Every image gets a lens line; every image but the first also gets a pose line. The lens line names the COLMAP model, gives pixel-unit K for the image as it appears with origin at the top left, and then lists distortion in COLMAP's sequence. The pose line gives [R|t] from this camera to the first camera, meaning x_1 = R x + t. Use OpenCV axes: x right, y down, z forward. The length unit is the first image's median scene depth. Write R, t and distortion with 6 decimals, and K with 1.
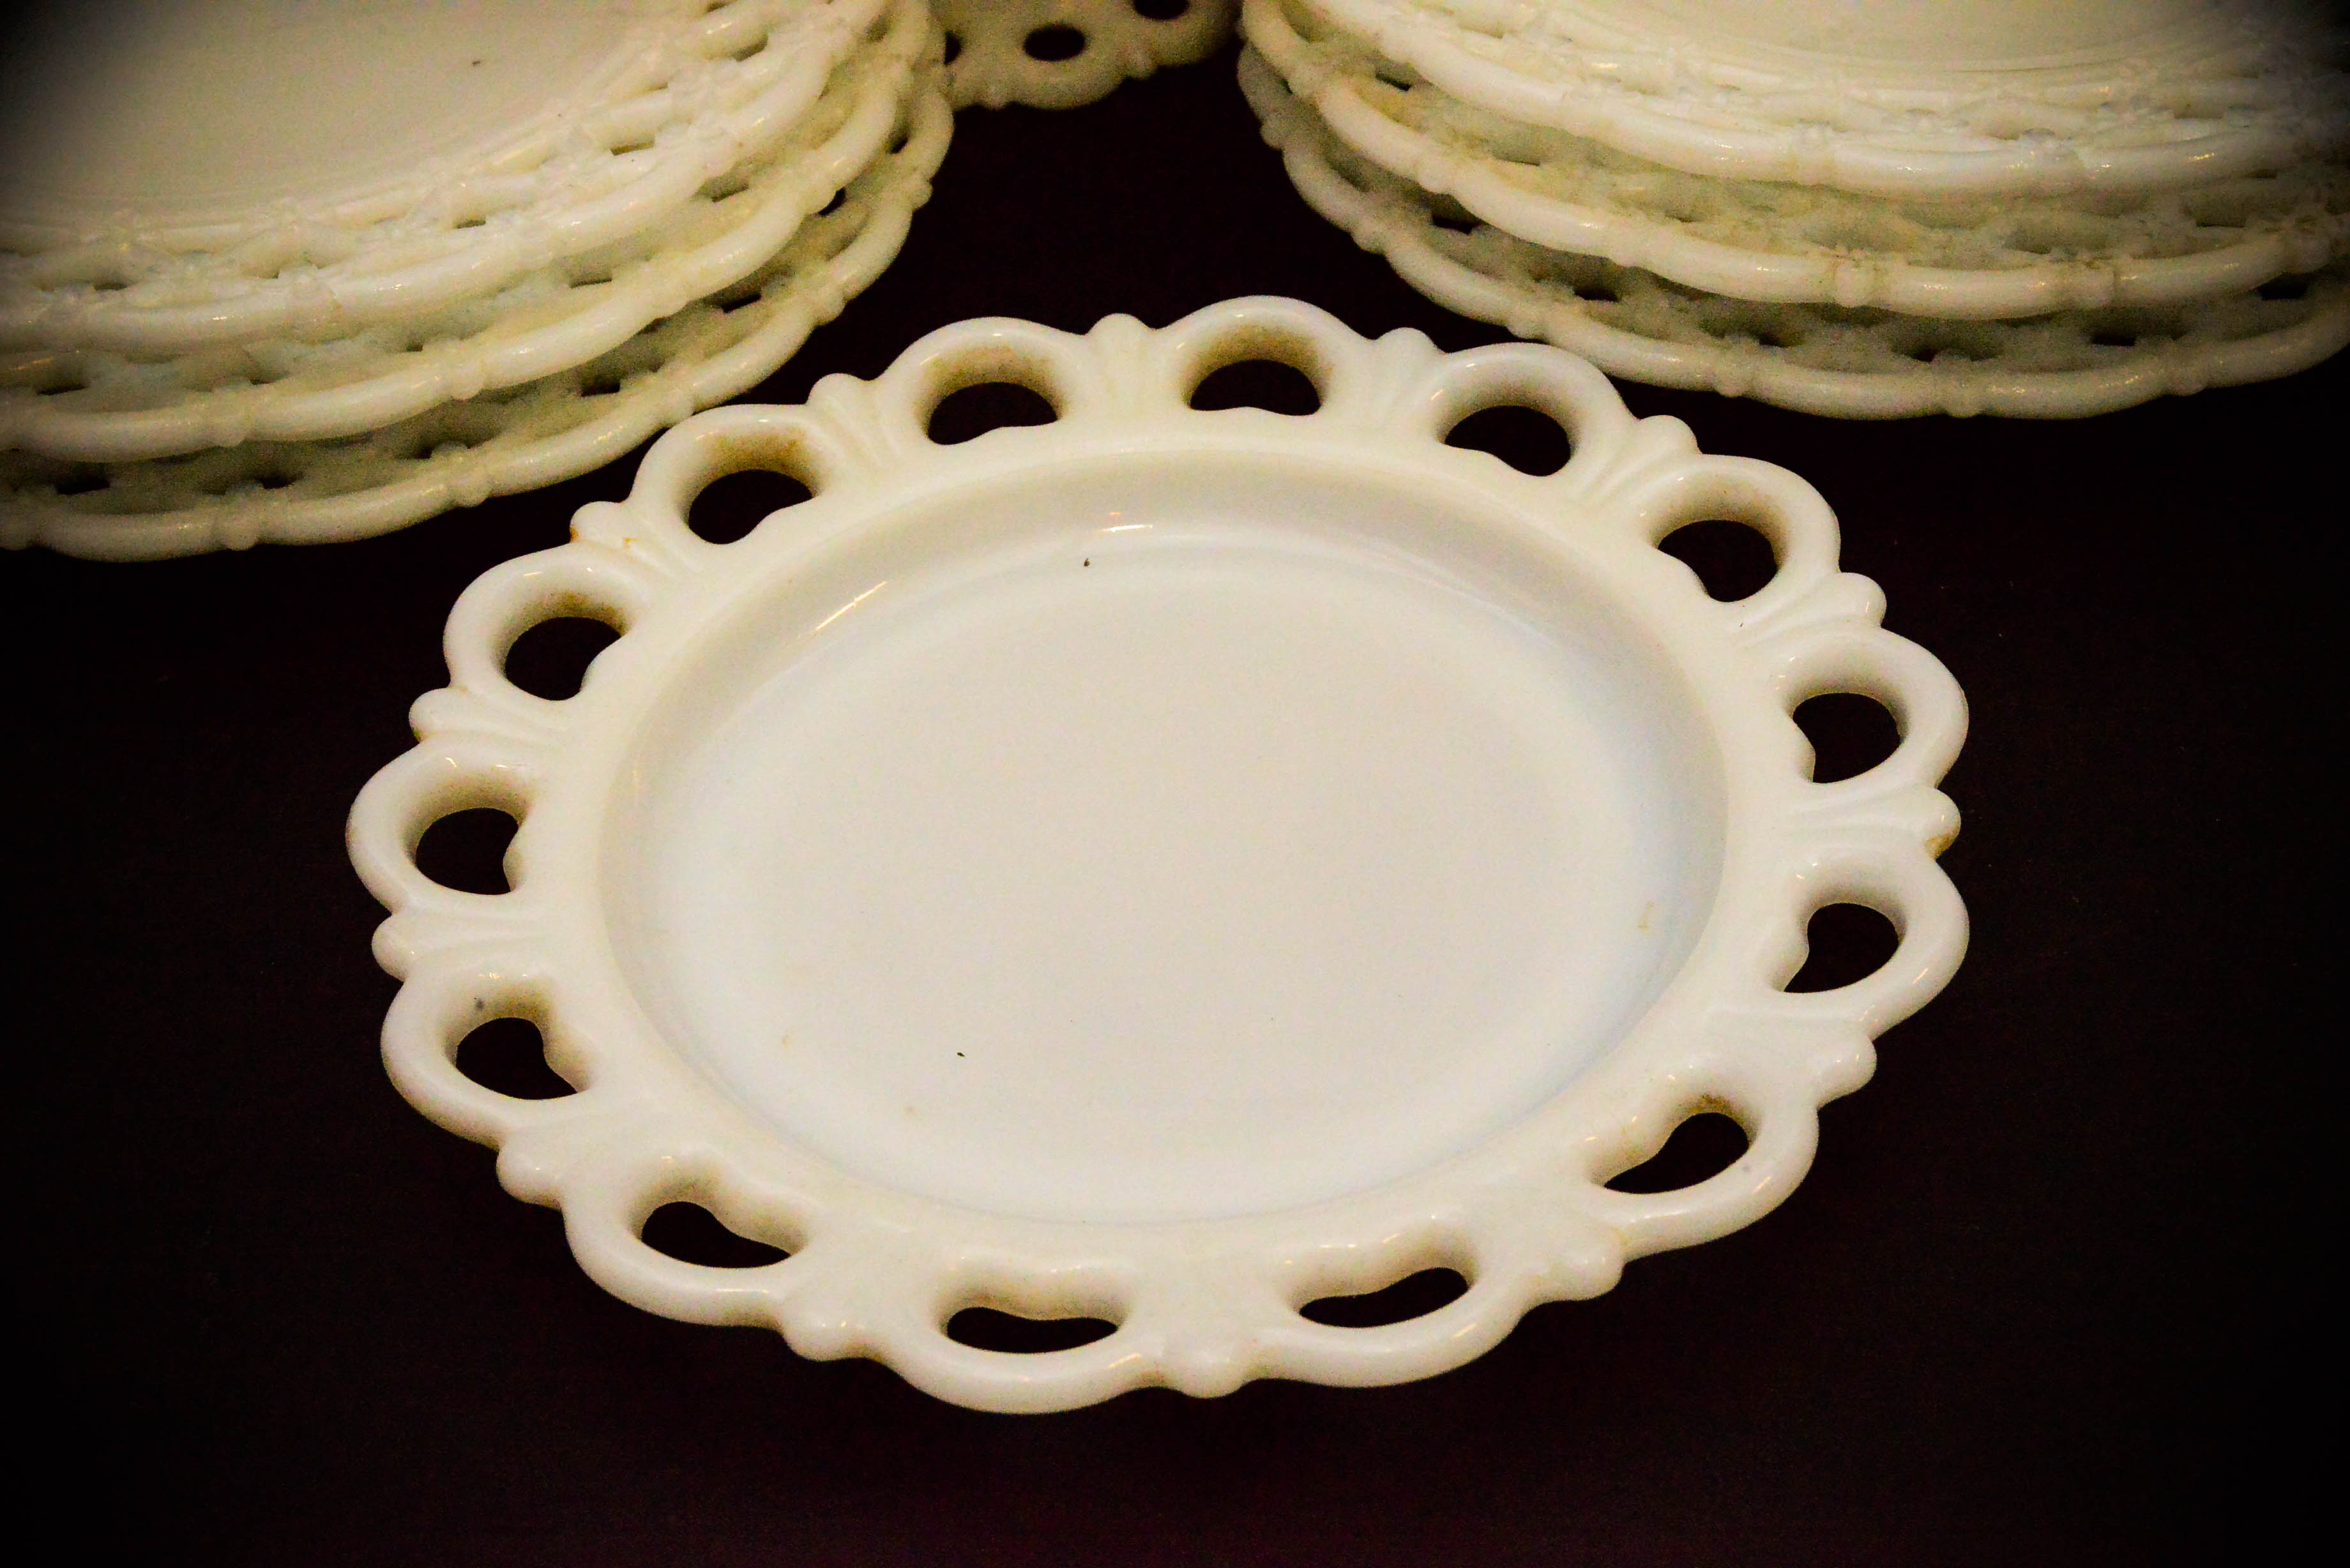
lens RADIAL K [[3528.2, 0, 1175.0], [0, 3528.2, 784.0], [0, 0, 1]] dist [0.034135, -0.001475]
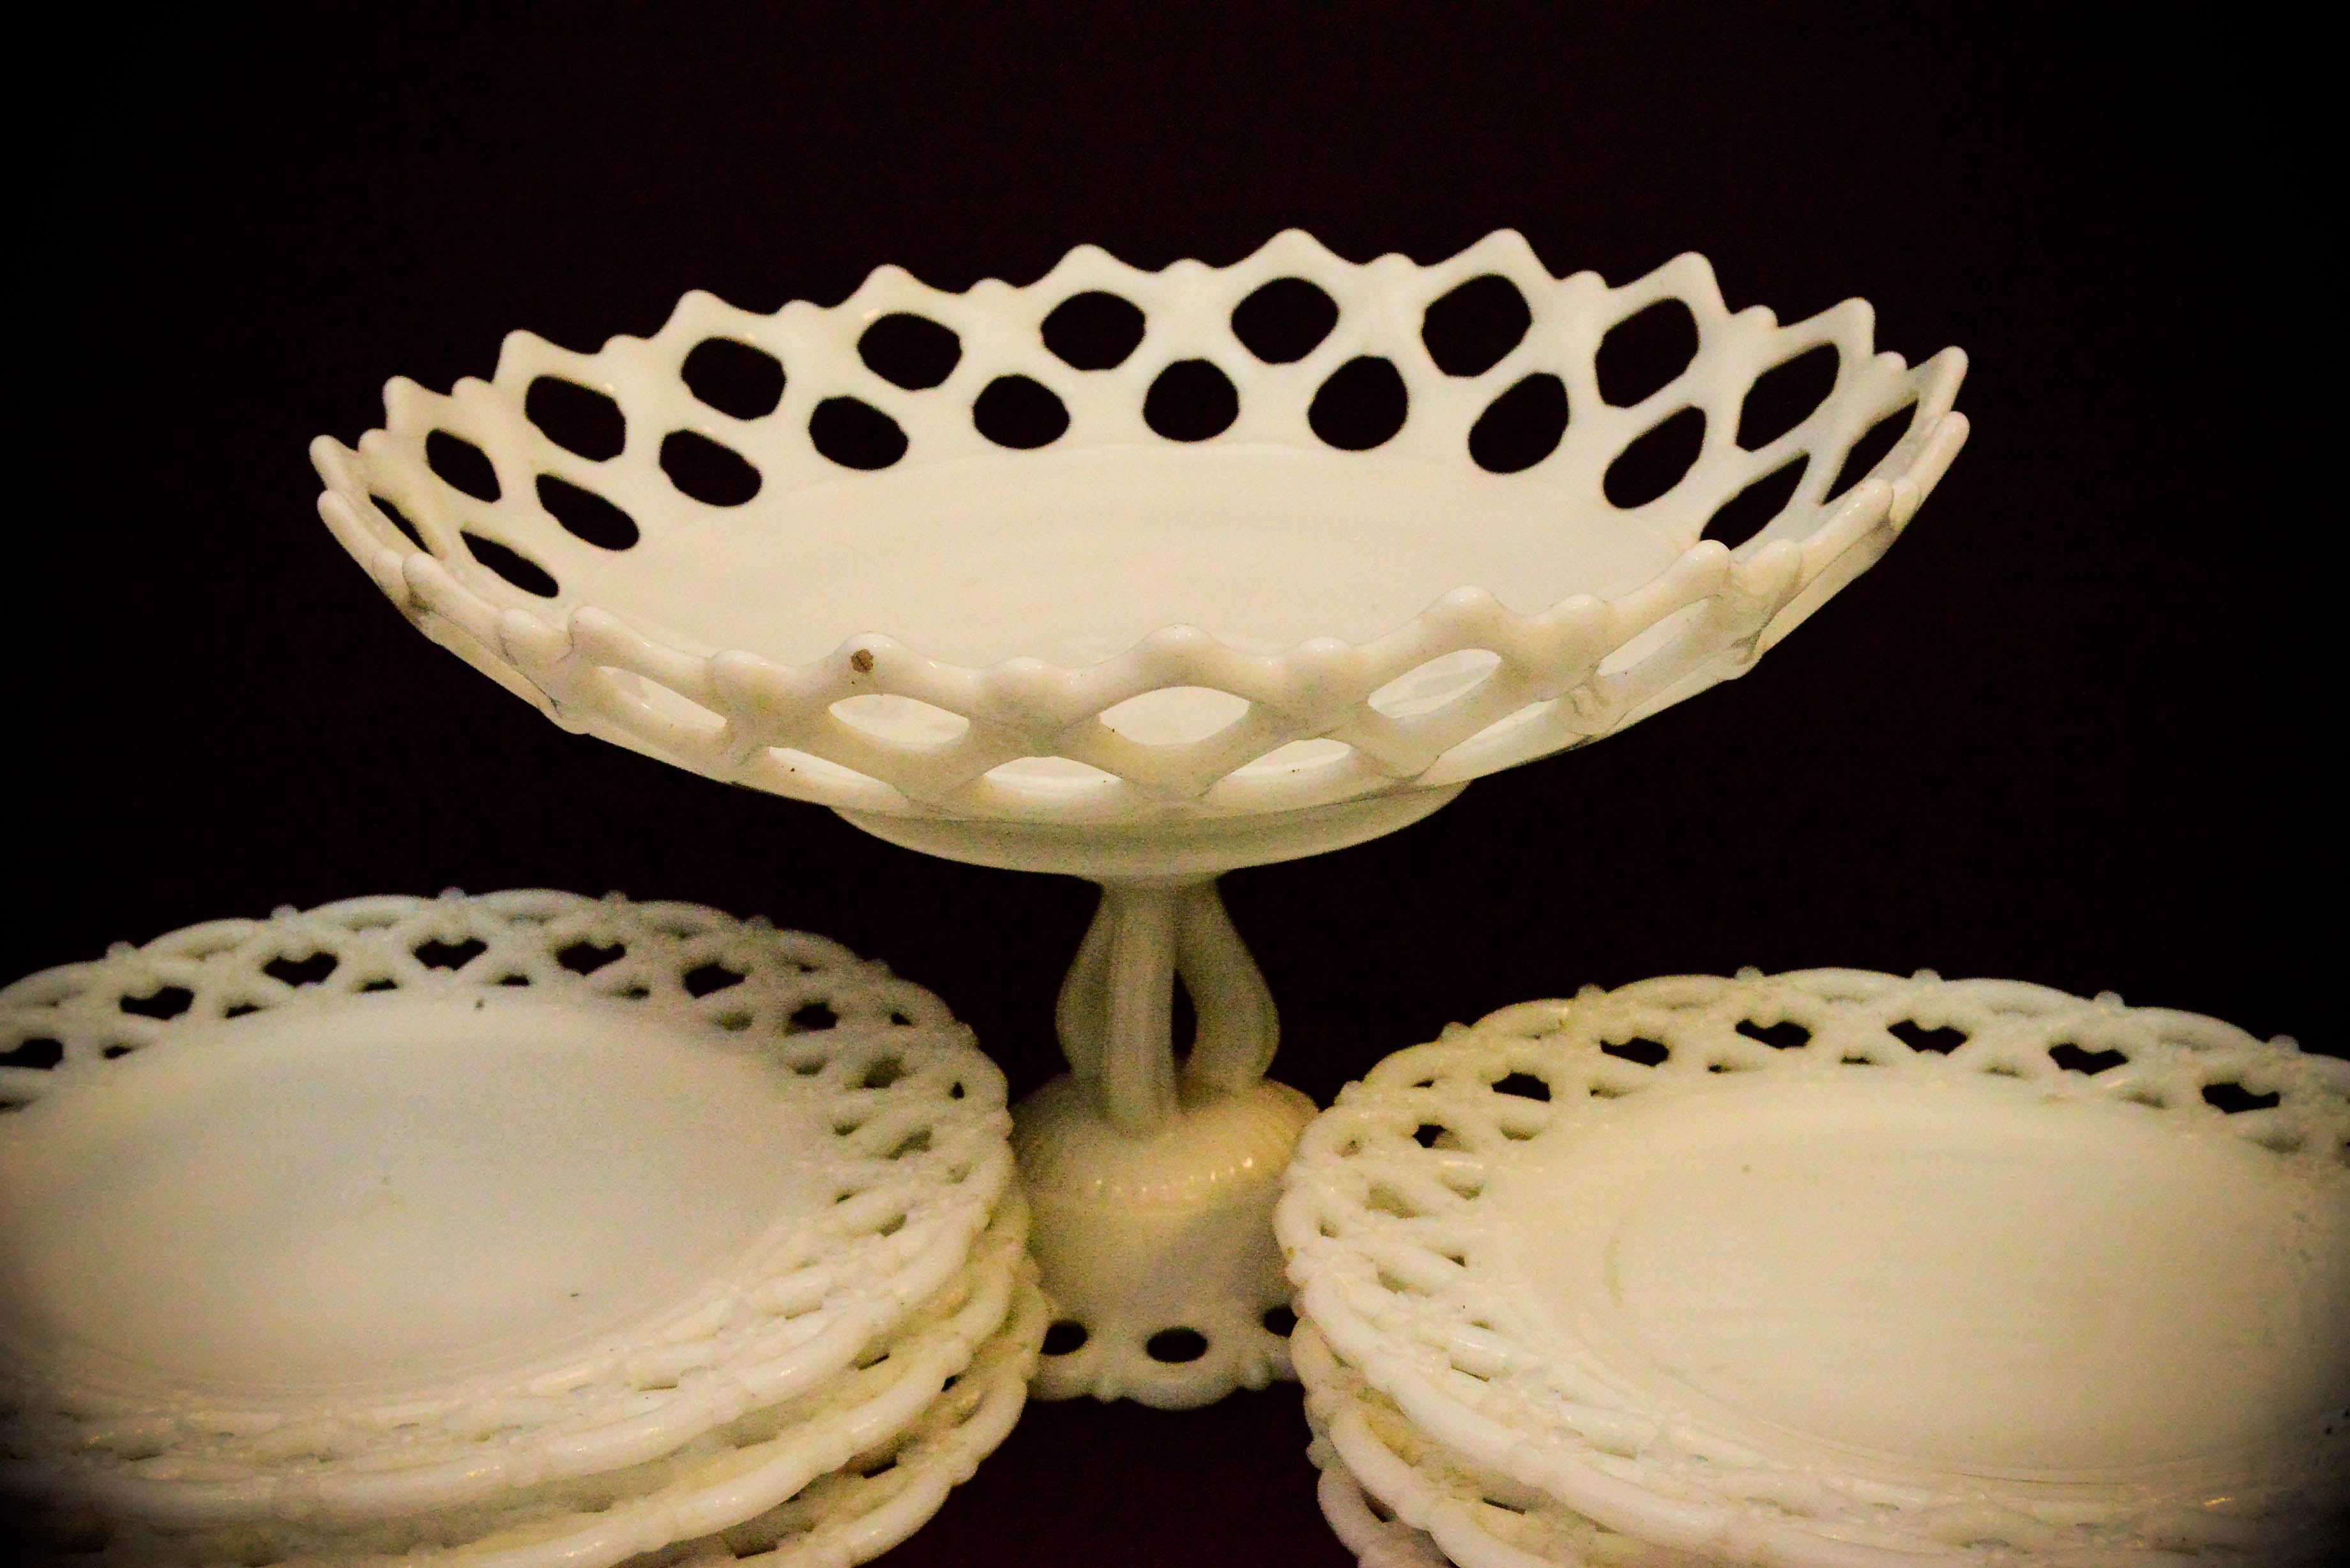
lens RADIAL K [[3528.2, 0, 1175.0], [0, 3528.2, 784.0], [0, 0, 1]] dist [0.034135, -0.001475]
pose [[0.976295, 0.085772, -0.198725, 0.188865], [-0.152300, 0.924608, -0.349148, -0.003380], [0.153796, 0.371138, 0.915753, 0.001678]]
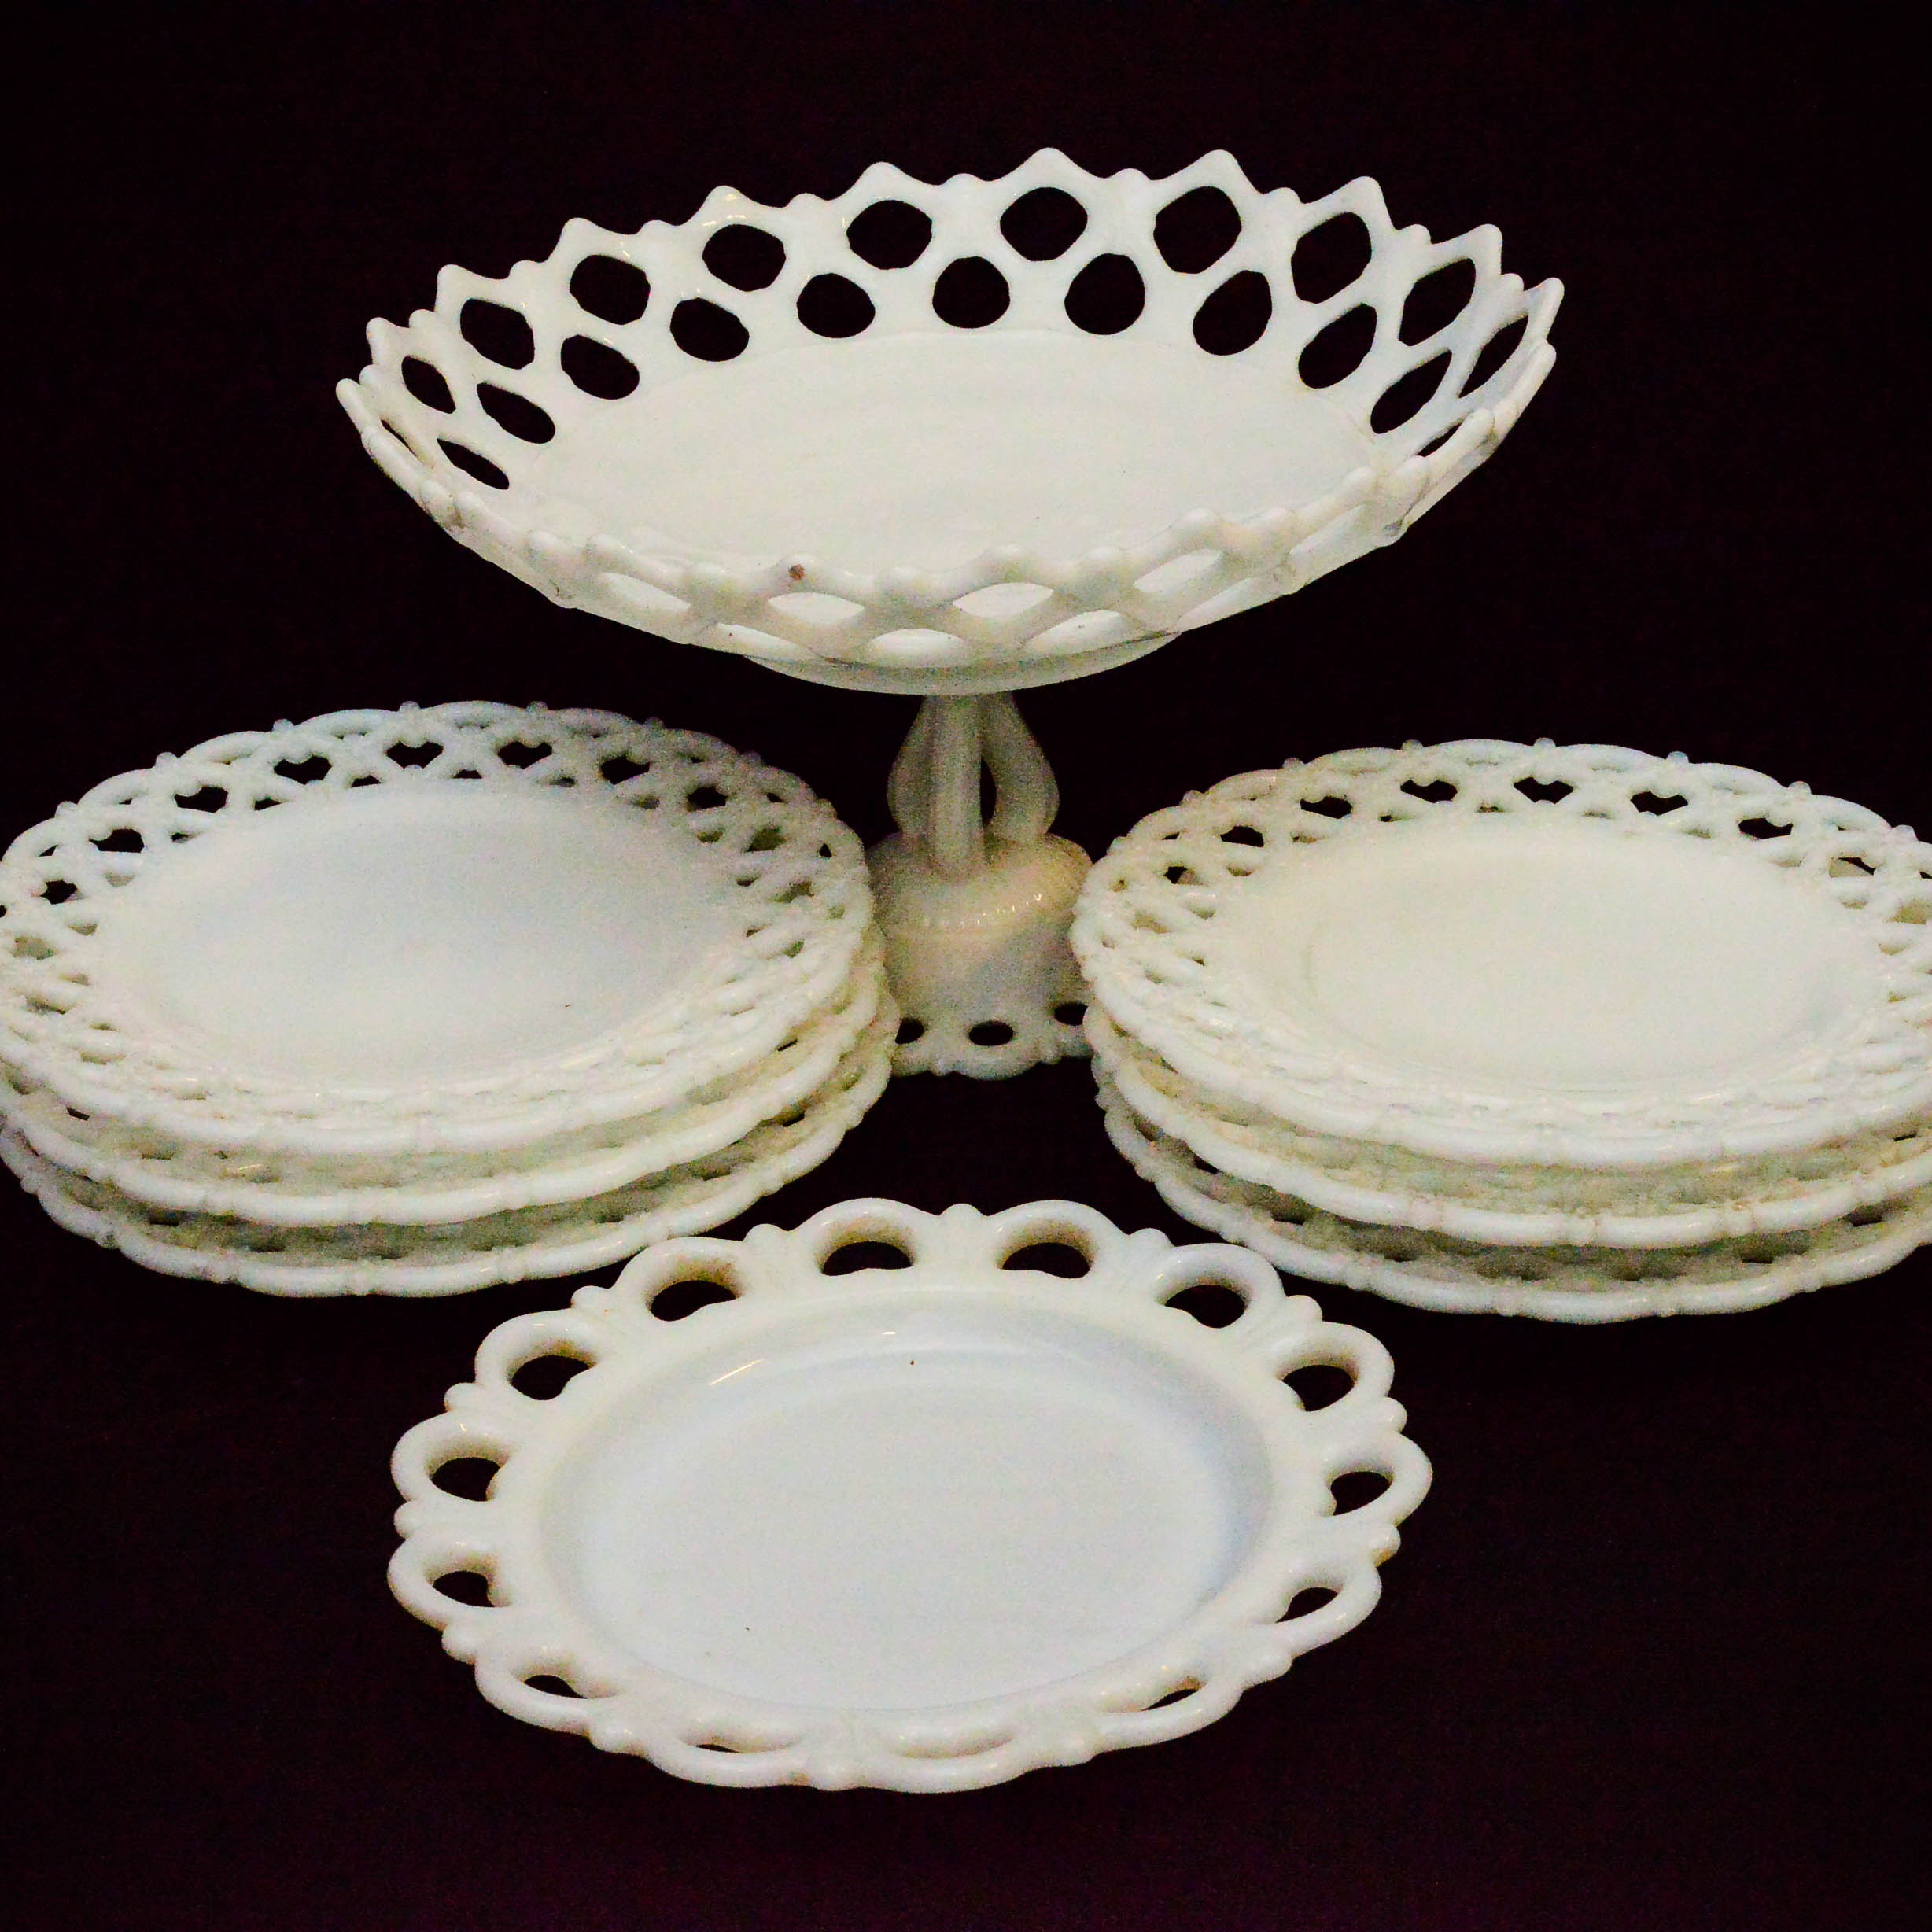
lens RADIAL K [[4400.3, 0, 966.0], [0, 4400.3, 966.0], [0, 0, 1]] dist [0.075519, 0.268181]
pose [[0.984403, 0.080707, -0.156323, 0.272012], [-0.116786, 0.964327, -0.237562, 0.212730], [0.131574, 0.252113, 0.958711, -0.802302]]
